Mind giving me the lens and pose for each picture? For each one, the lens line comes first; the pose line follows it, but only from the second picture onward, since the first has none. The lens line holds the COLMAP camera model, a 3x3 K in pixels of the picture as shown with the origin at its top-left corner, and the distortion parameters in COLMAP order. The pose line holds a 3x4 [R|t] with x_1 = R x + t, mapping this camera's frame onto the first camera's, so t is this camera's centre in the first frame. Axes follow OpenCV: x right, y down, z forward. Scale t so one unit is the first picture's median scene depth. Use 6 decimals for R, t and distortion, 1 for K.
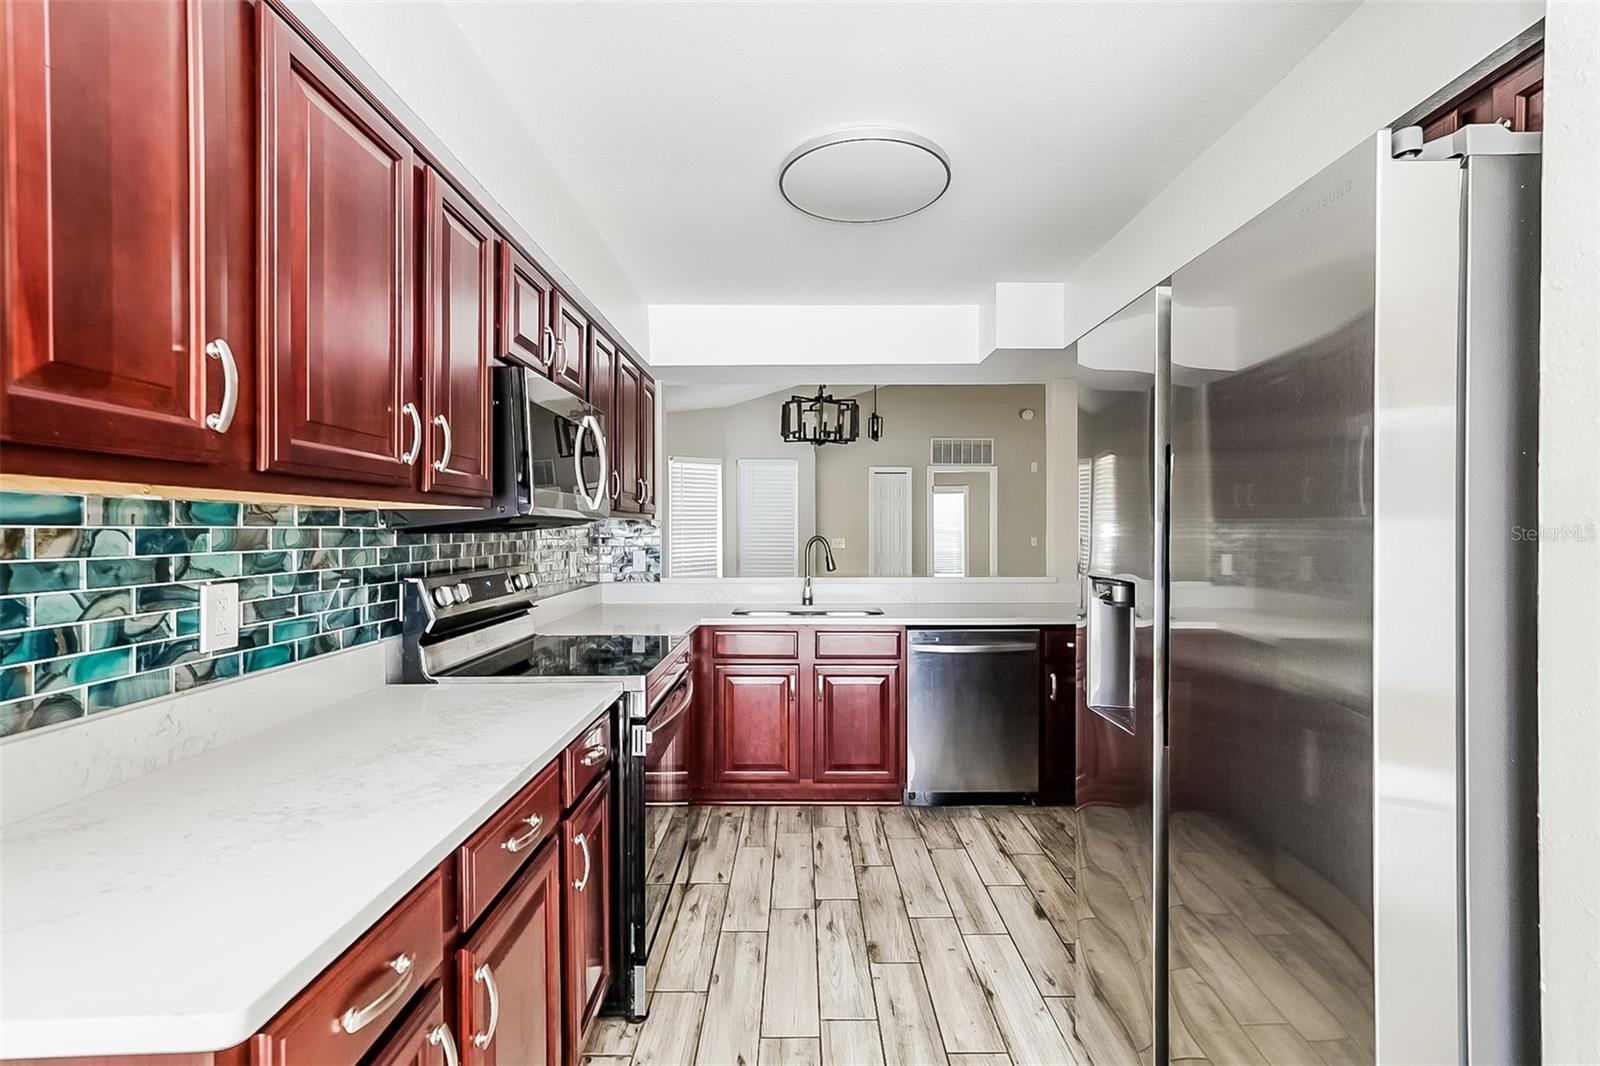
lens RADIAL K [[698.5, 0, 800.4], [0, 698.5, 532.4], [0, 0, 1]] dist [-0.003367, 0.003598]
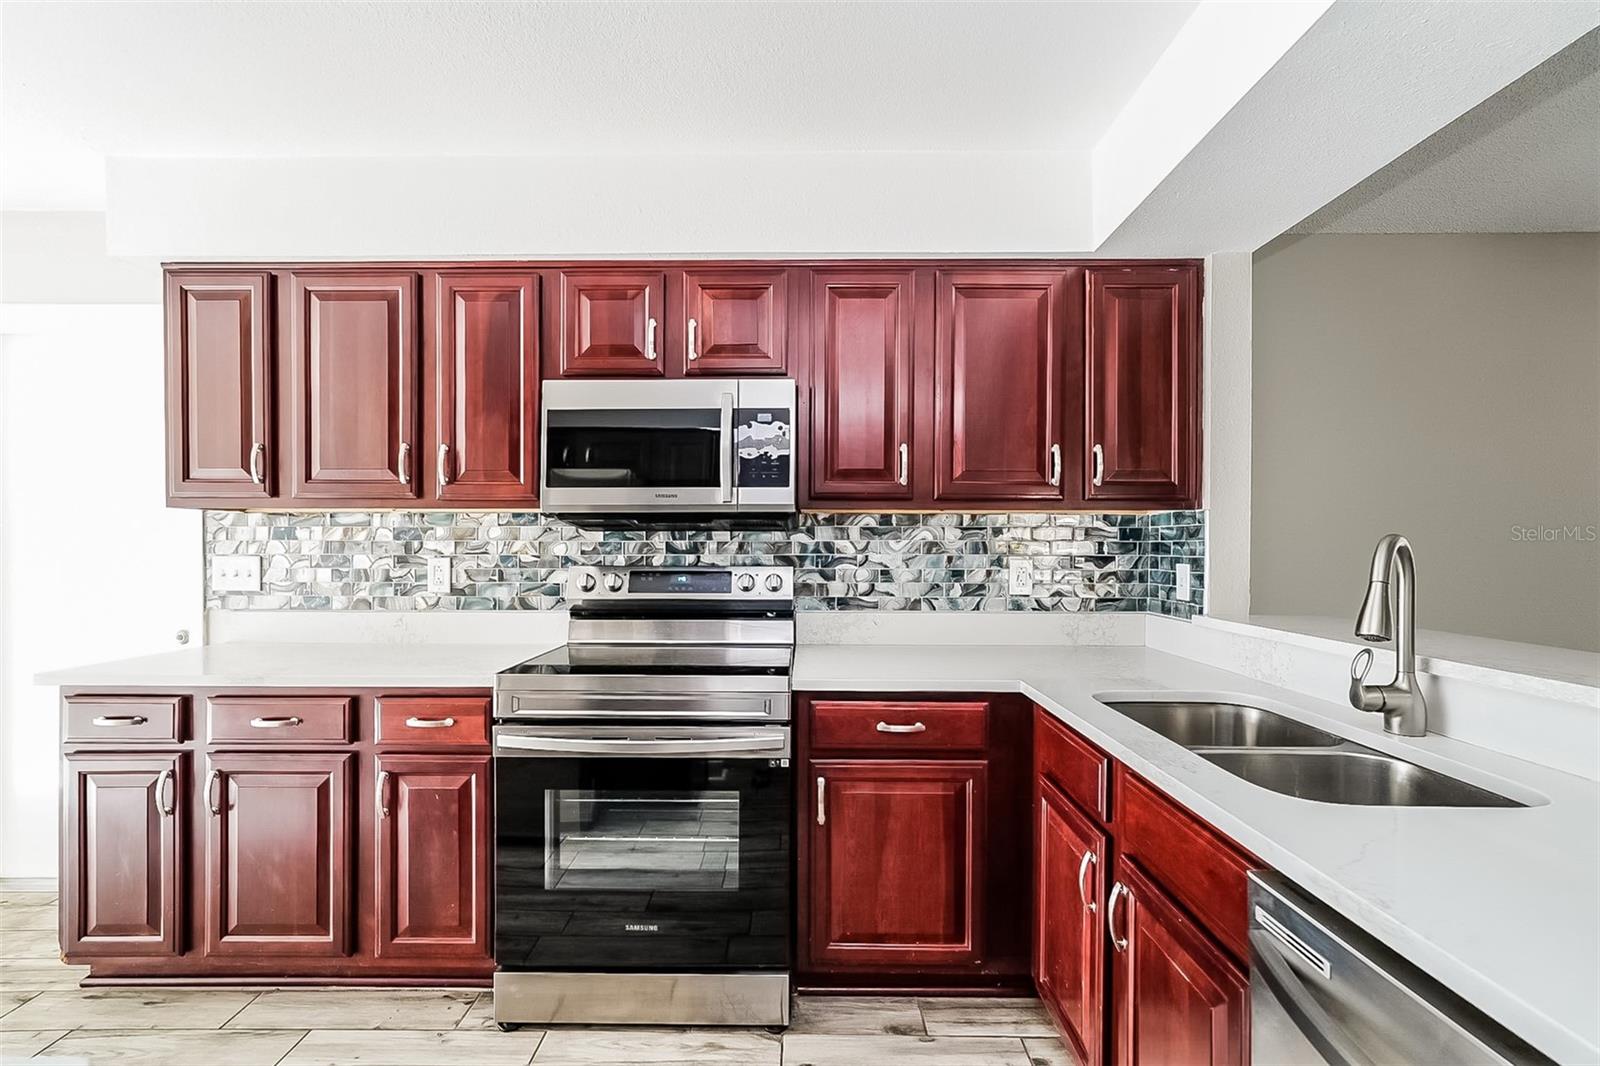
lens RADIAL K [[698.5, 0, 803.6], [0, 698.5, 538.3], [0, 0, 1]] dist [-0.003367, 0.003598]
pose [[0.006486, -0.001034, -0.999978, 1.136442], [-0.006793, 0.999976, -0.001078, 0.020457], [0.999956, 0.006800, 0.006478, 2.156197]]
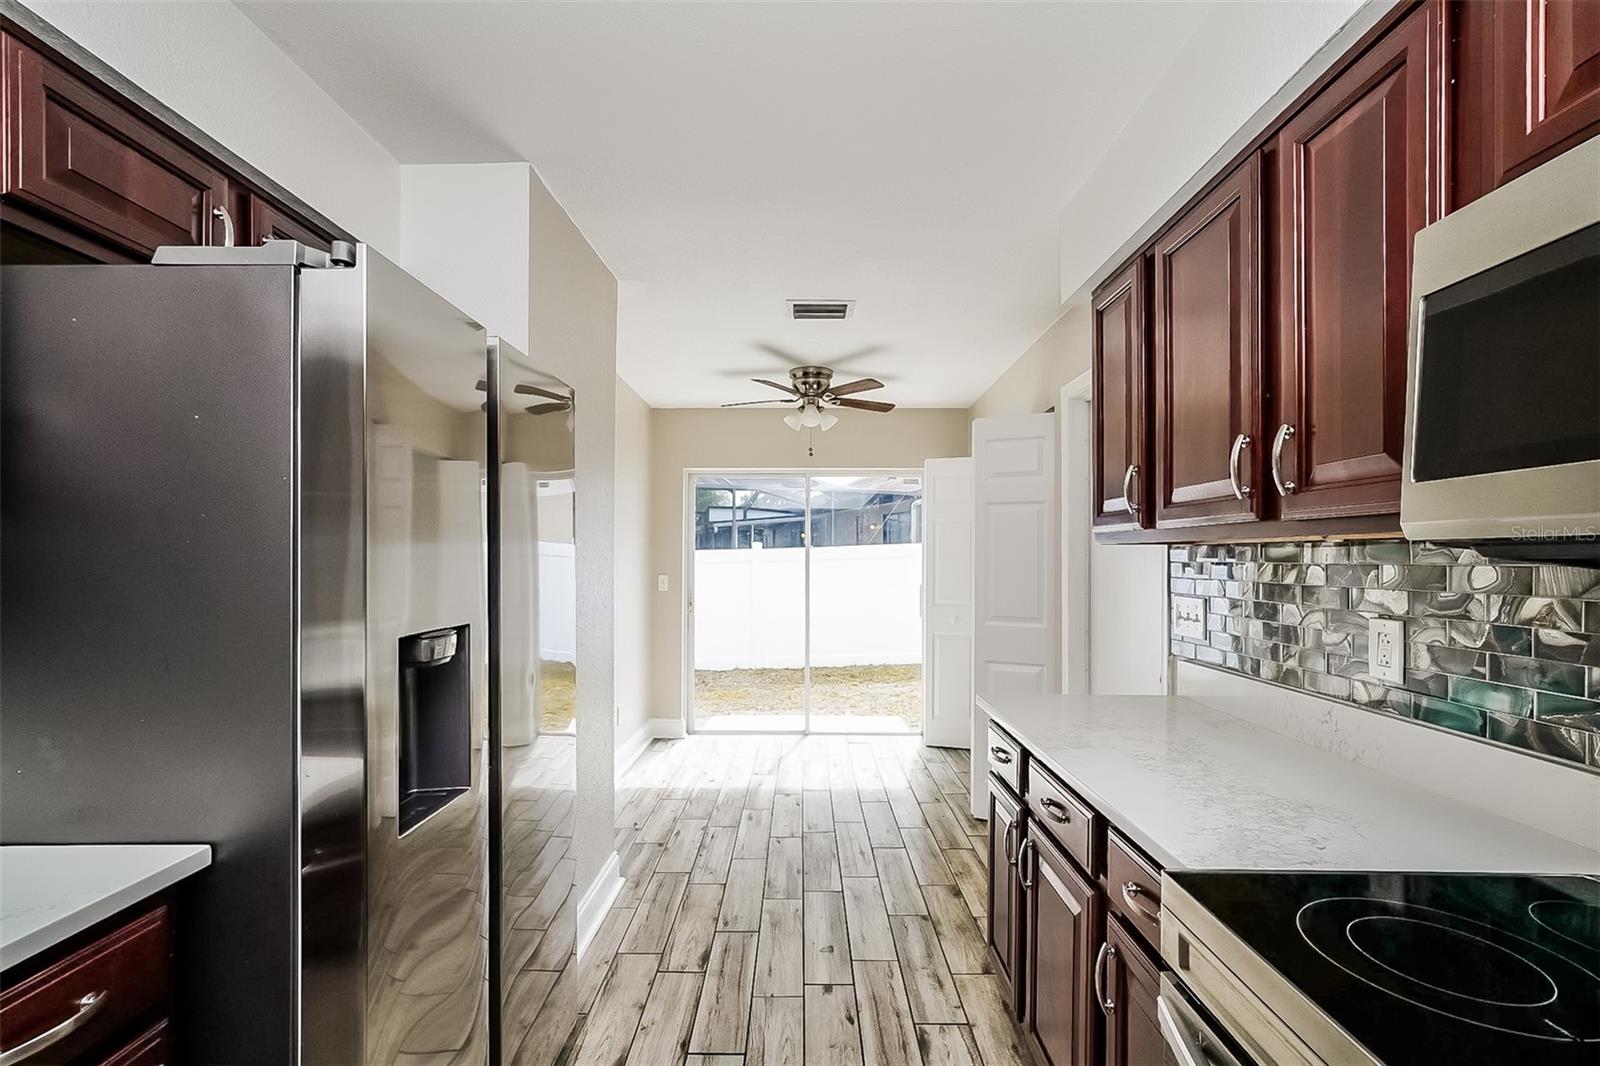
lens RADIAL K [[698.5, 0, 806.0], [0, 698.5, 556.4], [0, 0, 1]] dist [-0.003367, 0.003598]
pose [[-0.999941, -0.002422, -0.010573, 0.053069], [-0.002460, 0.999991, 0.003598, -0.022540], [0.010564, 0.003624, -0.999938, 2.243789]]
